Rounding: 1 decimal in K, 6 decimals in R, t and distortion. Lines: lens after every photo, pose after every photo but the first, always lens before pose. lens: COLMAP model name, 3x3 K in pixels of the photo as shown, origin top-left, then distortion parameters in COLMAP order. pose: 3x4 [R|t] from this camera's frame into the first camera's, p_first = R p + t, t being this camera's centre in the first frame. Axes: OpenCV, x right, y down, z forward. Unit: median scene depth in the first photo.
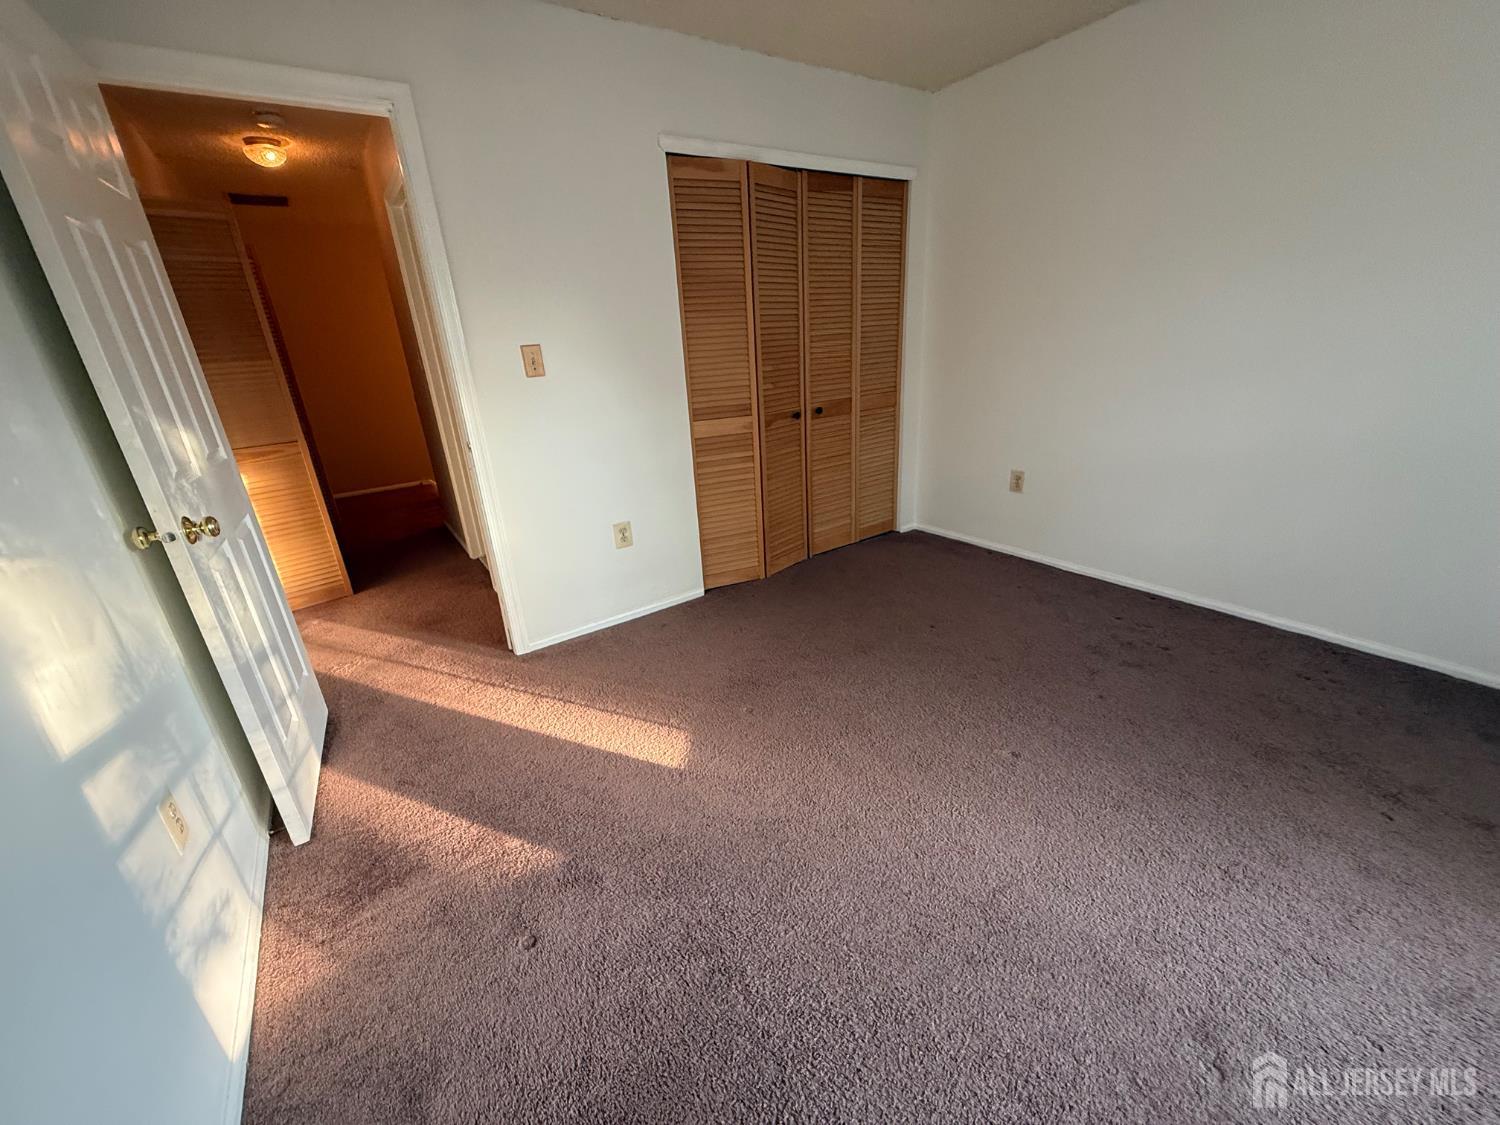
lens RADIAL K [[598.4, 0, 740.6], [0, 598.4, 566.4], [0, 0, 1]] dist [0.005552, -0.000168]
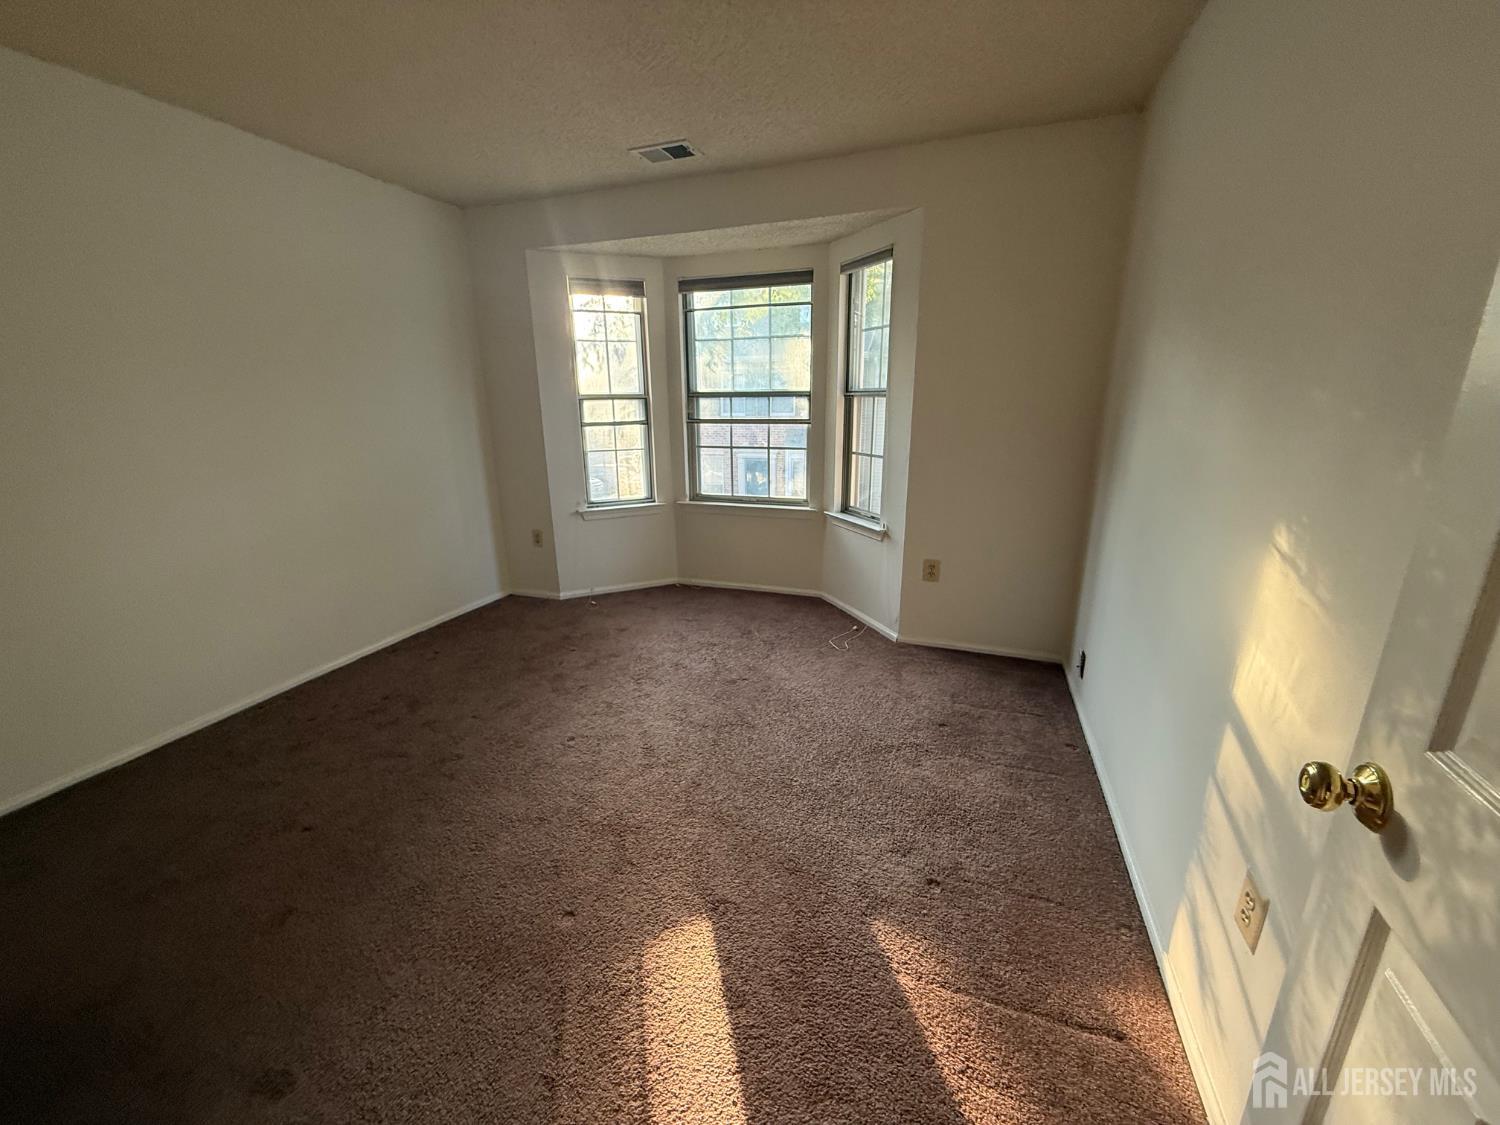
lens RADIAL K [[598.4, 0, 743.0], [0, 598.4, 562.6], [0, 0, 1]] dist [0.005552, -0.000168]
pose [[-0.577719, -0.158022, 0.800794, -0.700949], [0.335933, 0.848107, 0.409711, -0.395749], [-0.743902, 0.505711, -0.436882, 1.045107]]
